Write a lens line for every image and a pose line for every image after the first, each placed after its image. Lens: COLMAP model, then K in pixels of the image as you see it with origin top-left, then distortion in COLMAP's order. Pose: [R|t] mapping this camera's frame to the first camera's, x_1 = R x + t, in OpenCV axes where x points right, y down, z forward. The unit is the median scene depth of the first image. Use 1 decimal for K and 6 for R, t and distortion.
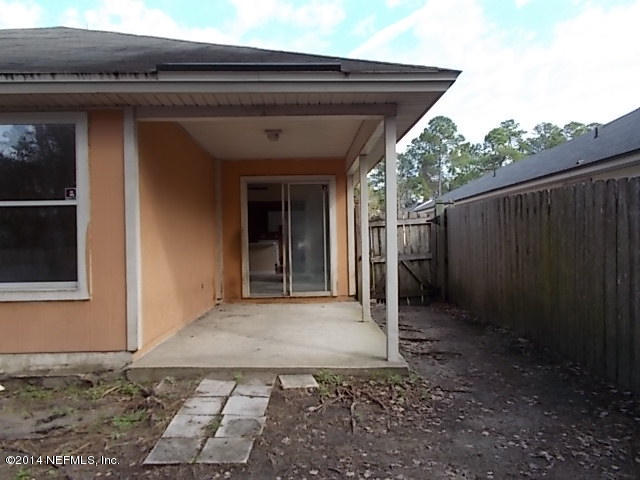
lens RADIAL K [[490.8, 0, 318.1], [0, 490.8, 239.4], [0, 0, 1]] dist [0.009250, -0.001749]
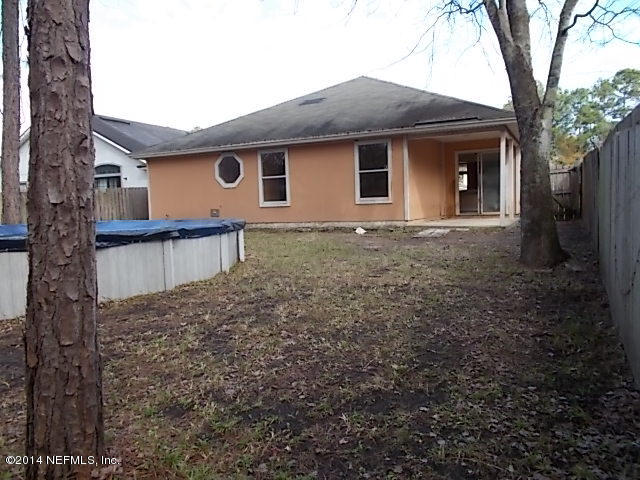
lens RADIAL K [[490.8, 0, 318.1], [0, 490.8, 239.4], [0, 0, 1]] dist [0.009250, -0.001749]
pose [[0.883217, 0.020201, -0.468529, 0.517212], [0.018947, 0.996719, 0.078690, 0.098845], [0.468581, -0.078378, 0.879937, -1.789597]]
